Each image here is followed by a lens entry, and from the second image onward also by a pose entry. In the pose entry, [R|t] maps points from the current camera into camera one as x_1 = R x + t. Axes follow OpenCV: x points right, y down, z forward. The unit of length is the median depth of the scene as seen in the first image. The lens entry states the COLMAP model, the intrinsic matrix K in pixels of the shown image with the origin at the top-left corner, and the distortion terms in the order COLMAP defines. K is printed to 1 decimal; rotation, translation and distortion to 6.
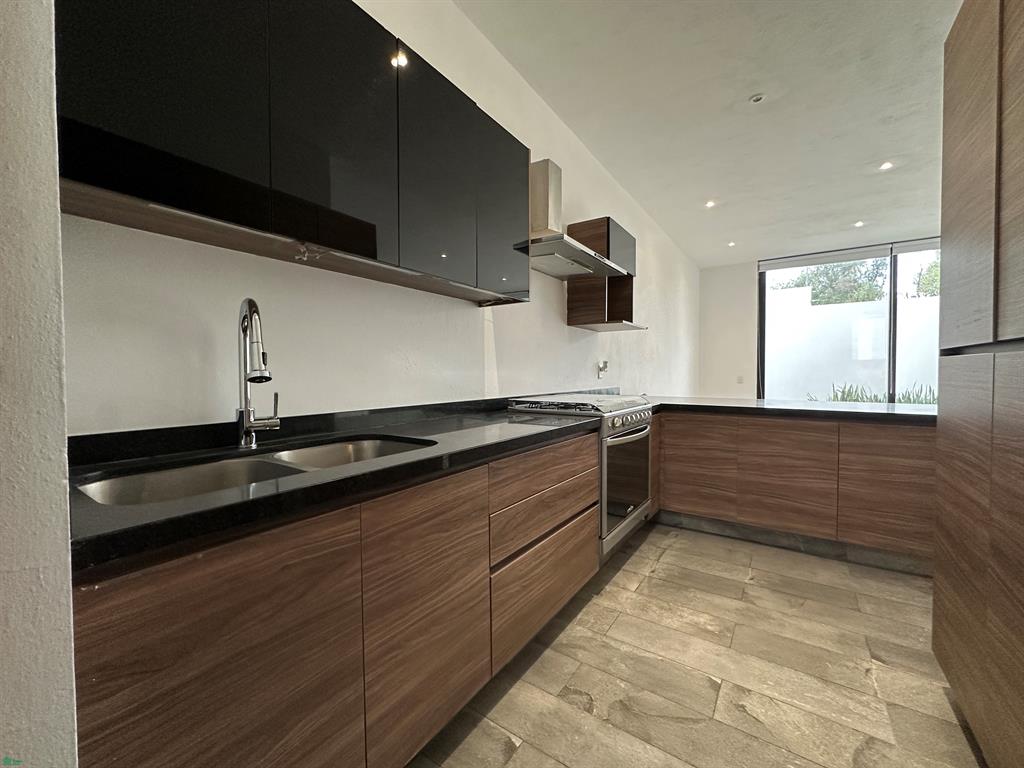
lens RADIAL K [[409.0, 0, 511.6], [0, 409.0, 387.4], [0, 0, 1]] dist [-0.003109, 0.000824]
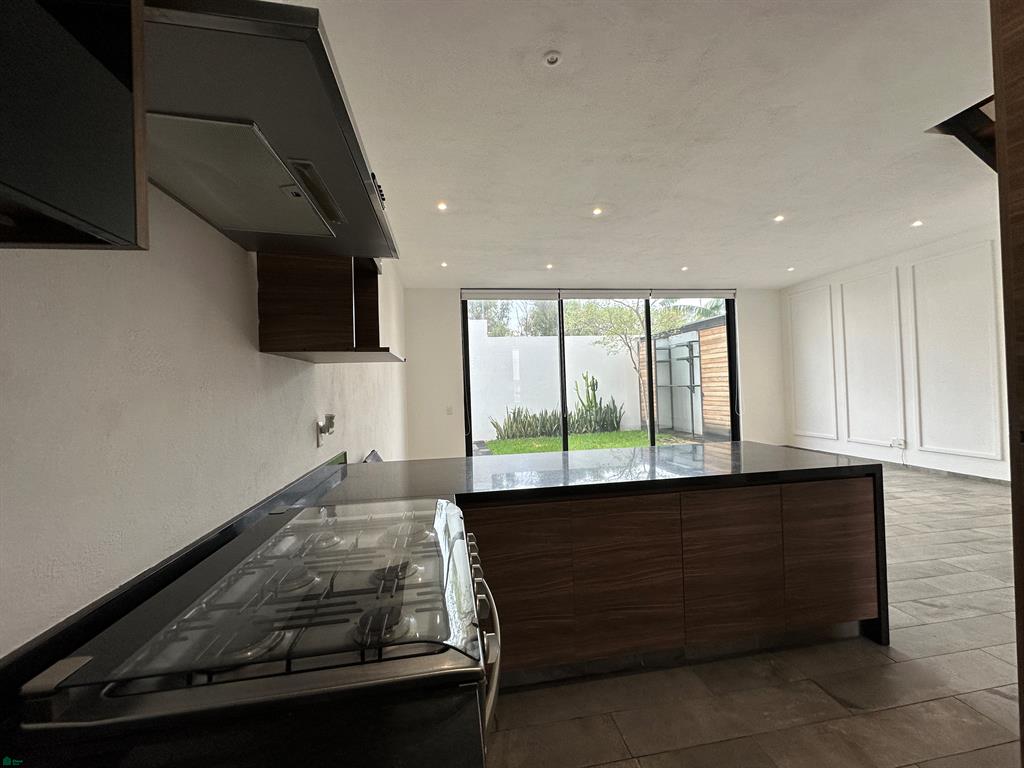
lens RADIAL K [[409.0, 0, 513.1], [0, 409.0, 383.2], [0, 0, 1]] dist [-0.003109, 0.000824]
pose [[0.717548, -0.013319, 0.696382, 0.022420], [0.055274, 0.997753, -0.037870, -0.080885], [-0.694313, 0.065666, 0.716671, 0.470491]]
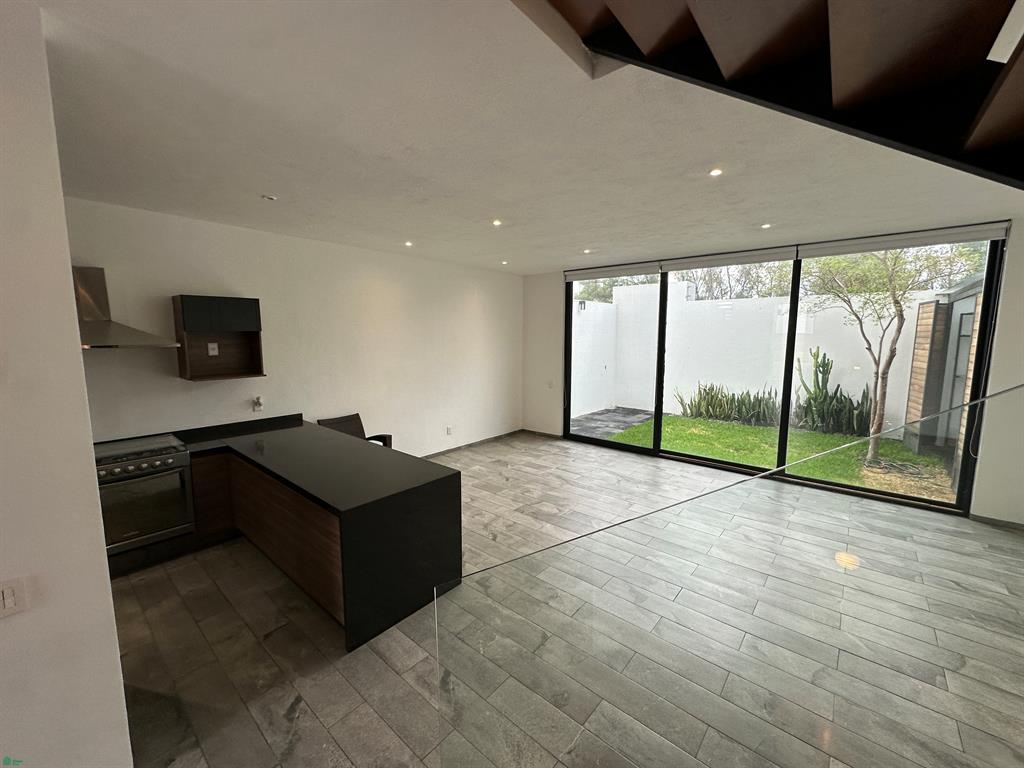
lens RADIAL K [[409.0, 0, 503.8], [0, 409.0, 388.1], [0, 0, 1]] dist [-0.003109, 0.000824]
pose [[0.995586, 0.016996, -0.092302, 1.137493], [-0.008060, 0.995316, 0.096337, -0.238067], [0.093507, -0.095167, 0.991060, -0.104547]]
